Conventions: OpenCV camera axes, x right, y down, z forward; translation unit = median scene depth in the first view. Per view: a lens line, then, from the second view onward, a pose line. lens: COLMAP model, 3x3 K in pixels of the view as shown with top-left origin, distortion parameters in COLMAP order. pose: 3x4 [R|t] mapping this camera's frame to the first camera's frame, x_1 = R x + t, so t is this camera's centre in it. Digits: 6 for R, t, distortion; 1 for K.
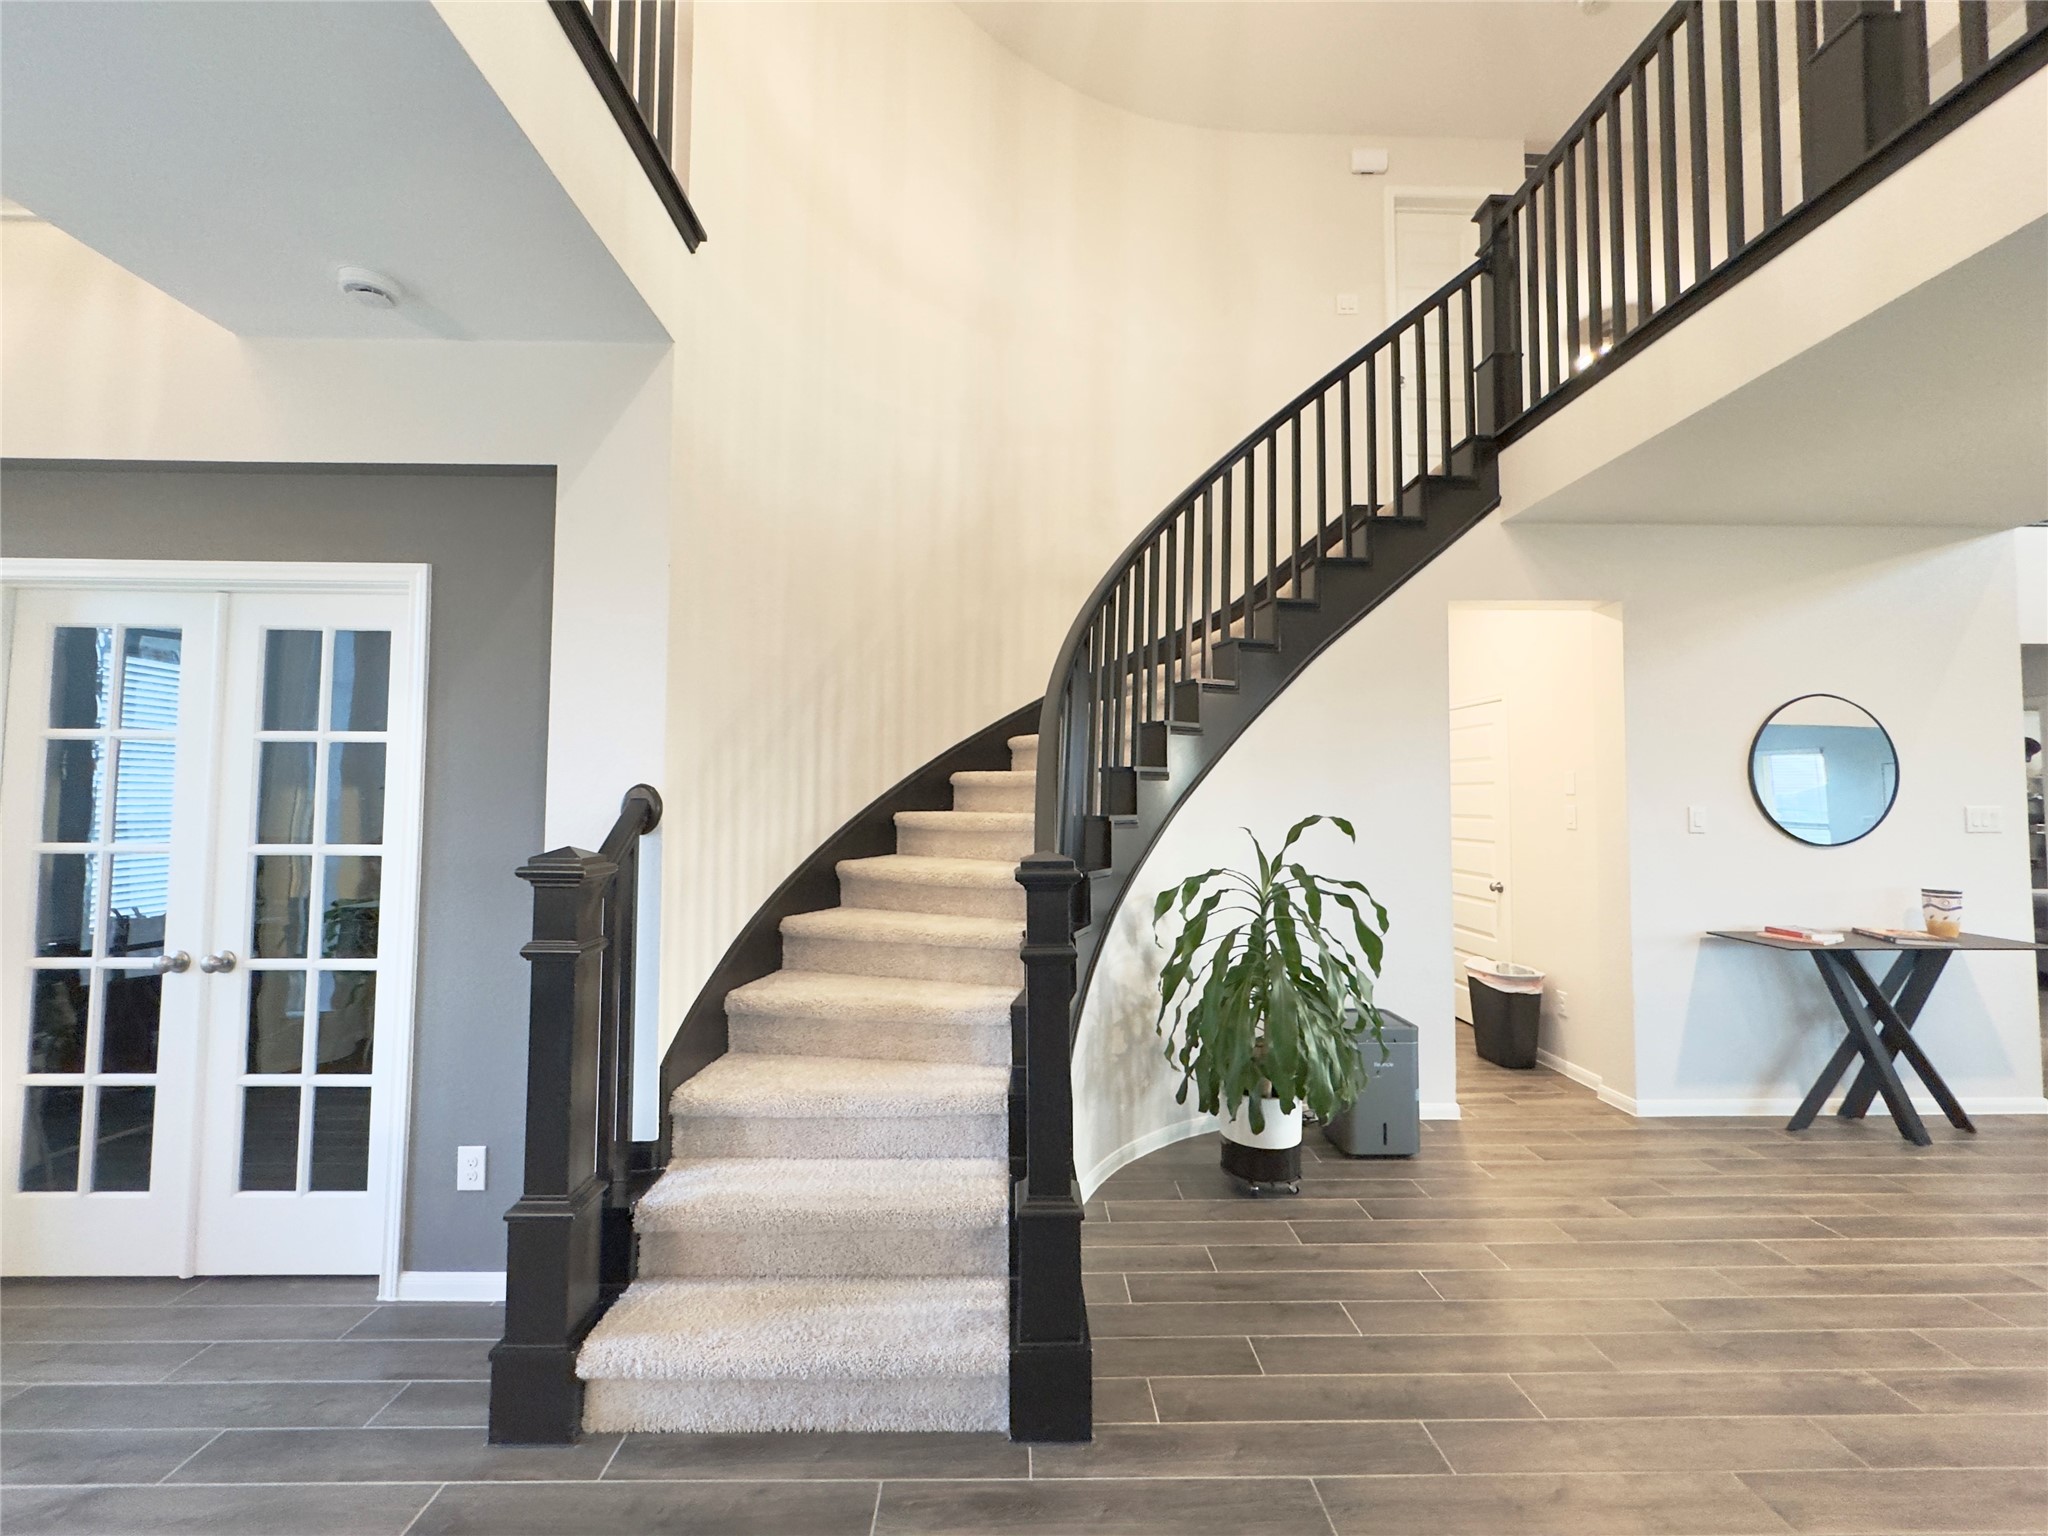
lens RADIAL K [[819.7, 0, 1020.3], [0, 819.7, 767.7], [0, 0, 1]] dist [-0.002719, -0.000267]
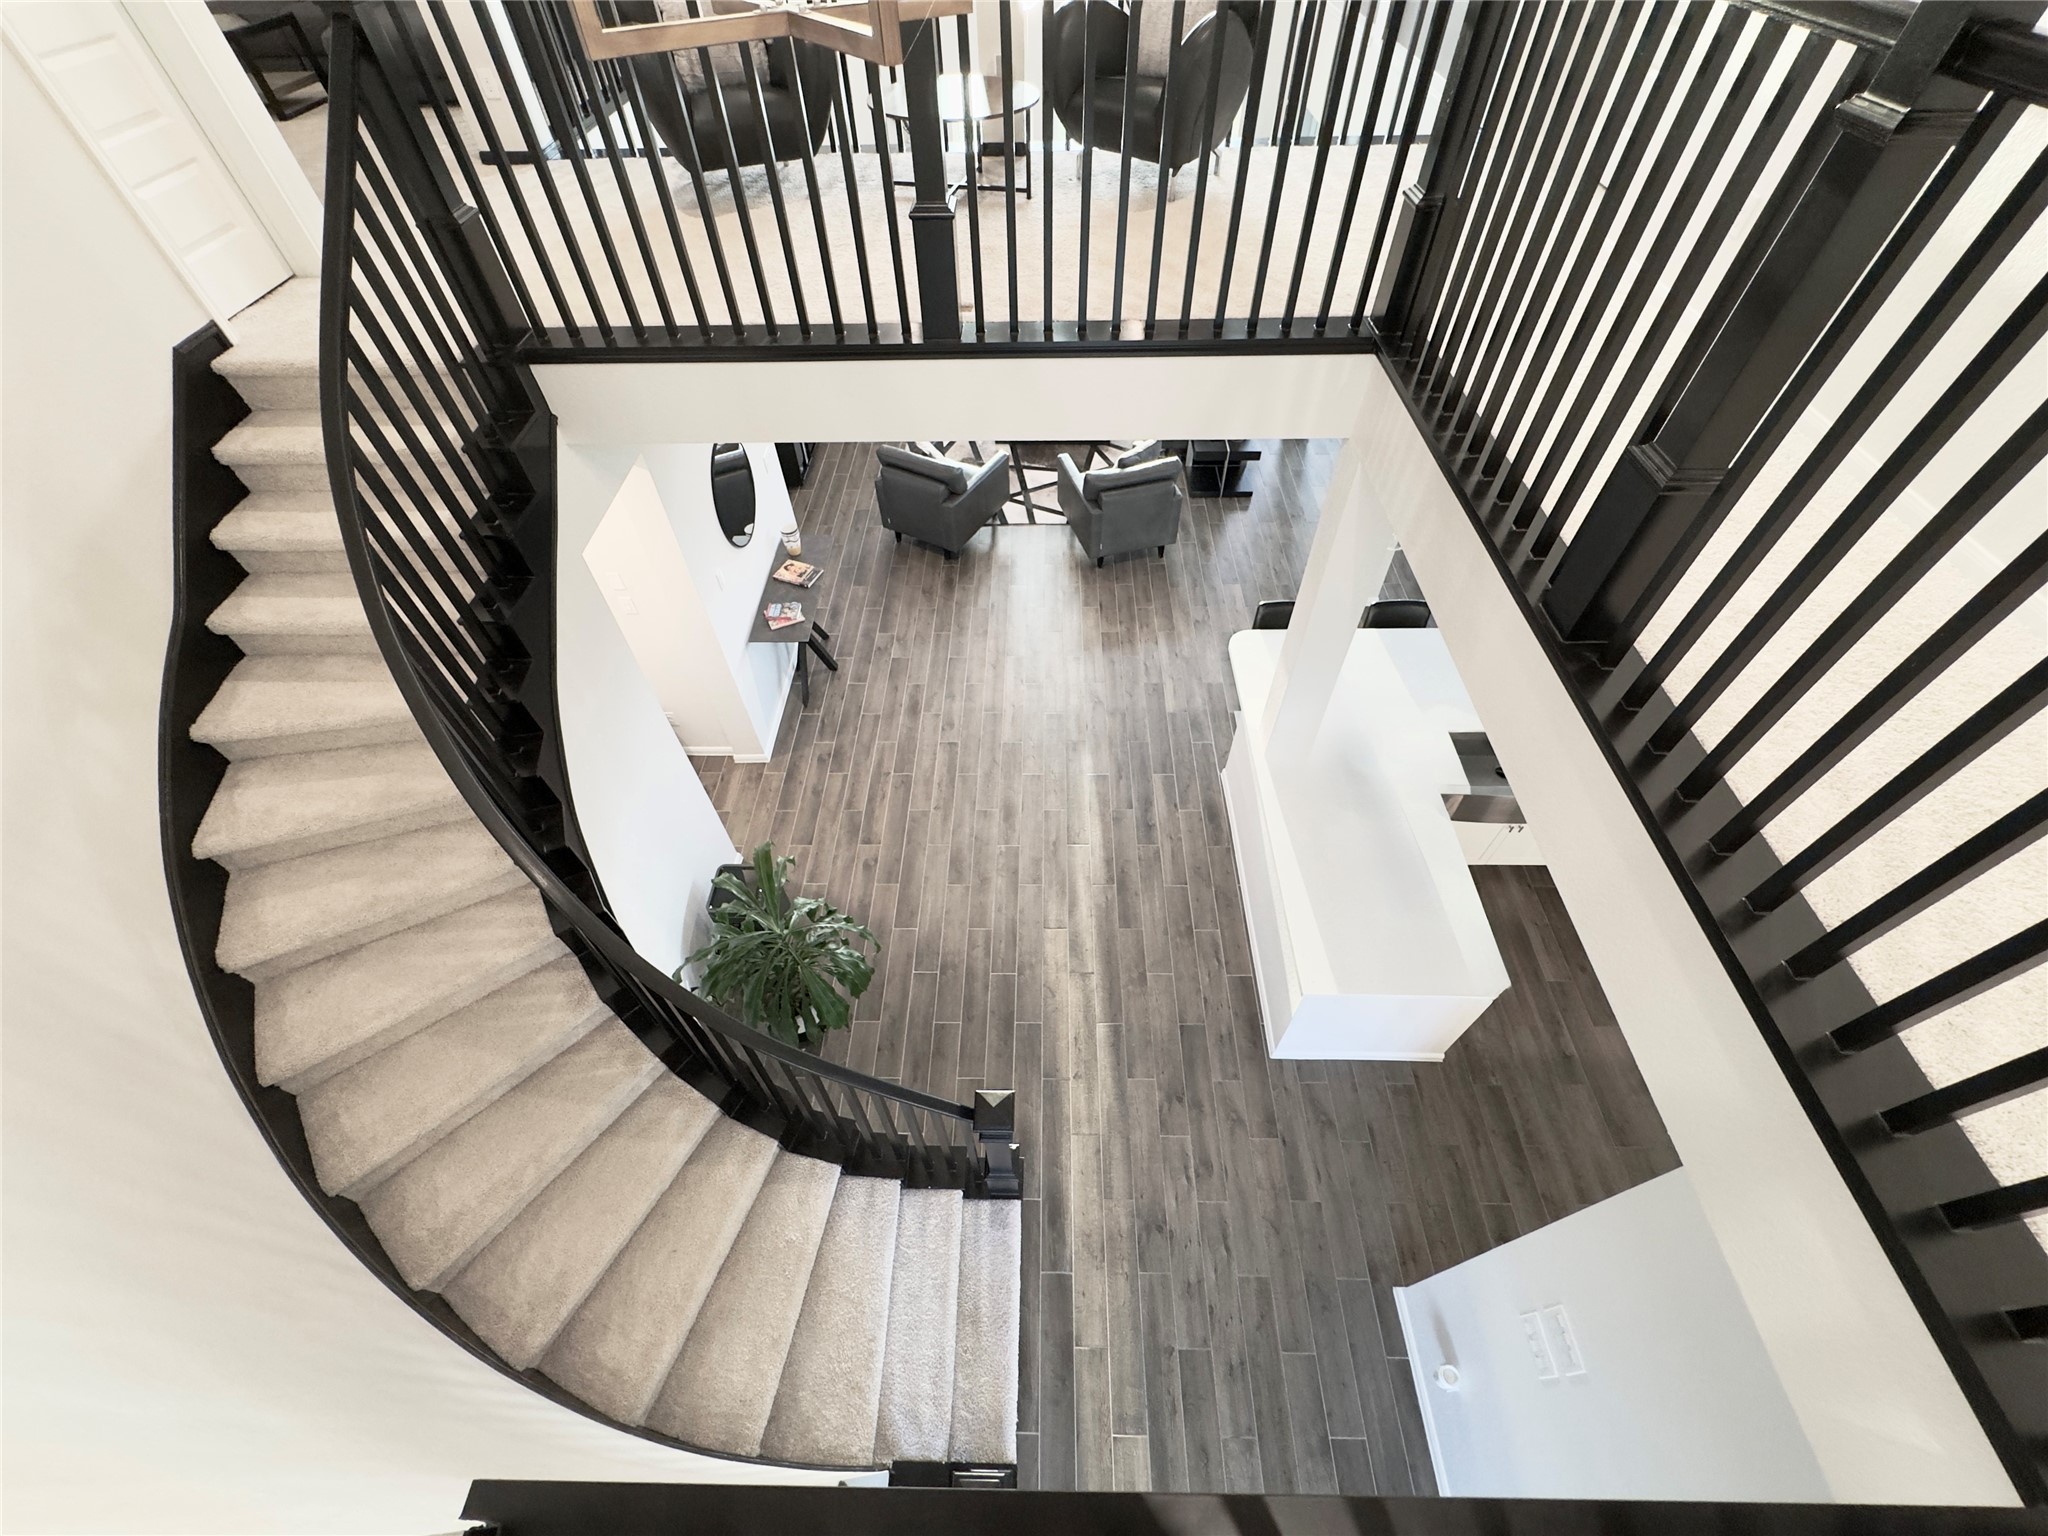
lens RADIAL K [[819.7, 0, 1029.1], [0, 819.7, 759.2], [0, 0, 1]] dist [-0.002719, -0.000267]
pose [[0.031534, -0.773085, 0.633518, -0.334210], [-0.019360, 0.633242, 0.773712, -1.170898], [-0.999315, -0.036663, 0.005002, 0.705221]]
